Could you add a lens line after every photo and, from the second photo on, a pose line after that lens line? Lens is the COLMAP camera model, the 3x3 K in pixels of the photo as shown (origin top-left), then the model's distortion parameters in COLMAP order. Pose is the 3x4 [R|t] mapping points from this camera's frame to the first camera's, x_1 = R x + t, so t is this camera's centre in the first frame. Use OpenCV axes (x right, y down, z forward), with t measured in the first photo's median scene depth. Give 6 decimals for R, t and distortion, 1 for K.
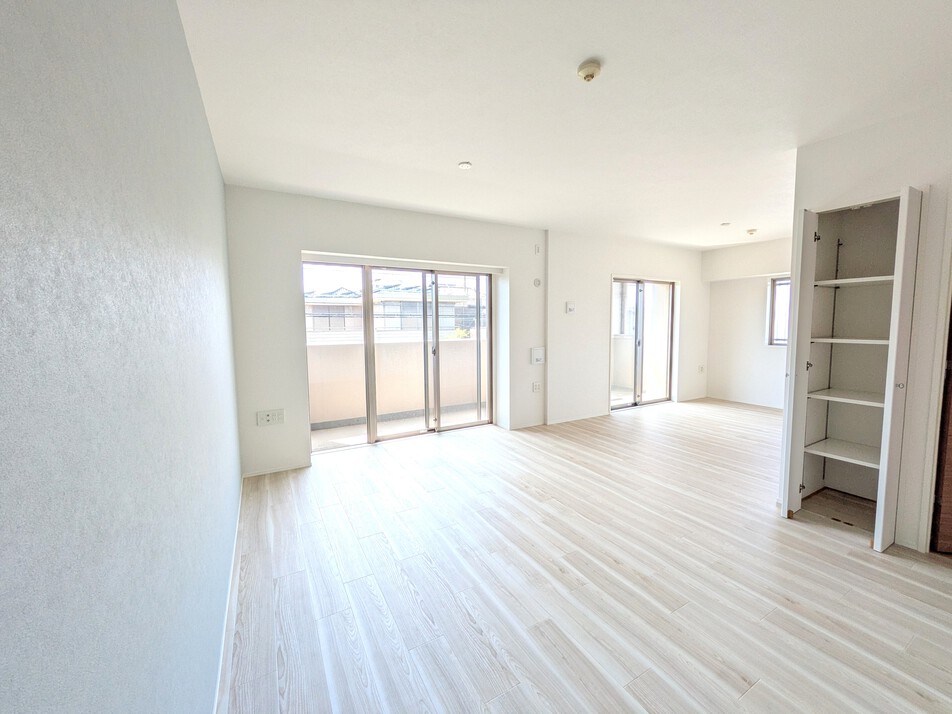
lens RADIAL K [[379.5, 0, 476.4], [0, 379.5, 352.7], [0, 0, 1]] dist [0.003882, 0.000200]
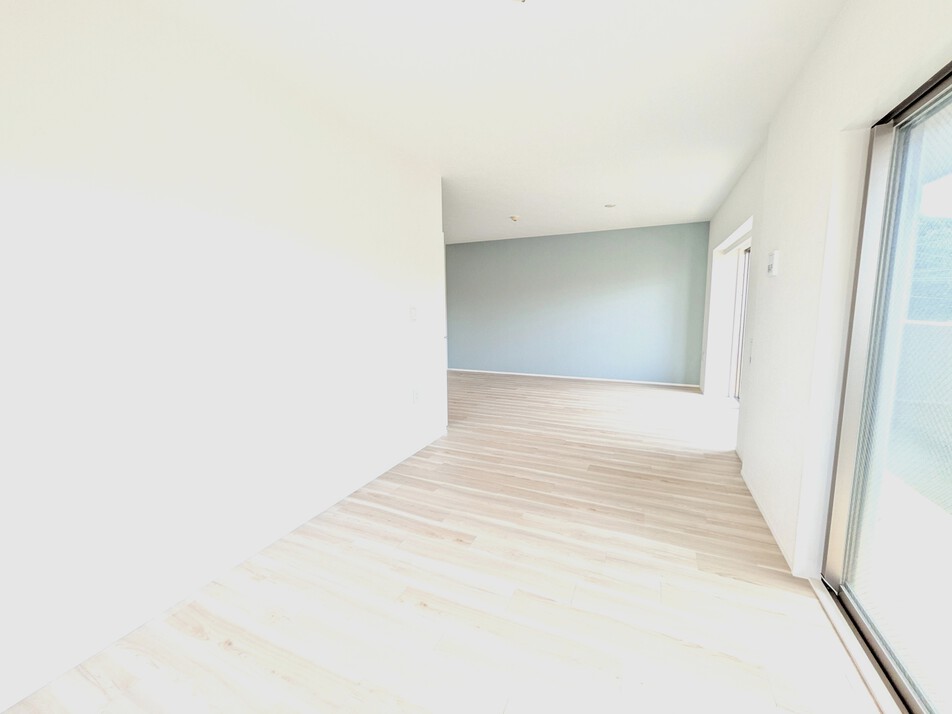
lens RADIAL K [[379.5, 0, 476.4], [0, 379.5, 352.7], [0, 0, 1]] dist [0.003882, 0.000200]
pose [[-0.815832, 0.082714, -0.572343, 1.050902], [-0.030758, 0.982111, 0.185776, -0.110580], [0.577470, 0.169166, -0.798693, 1.510771]]
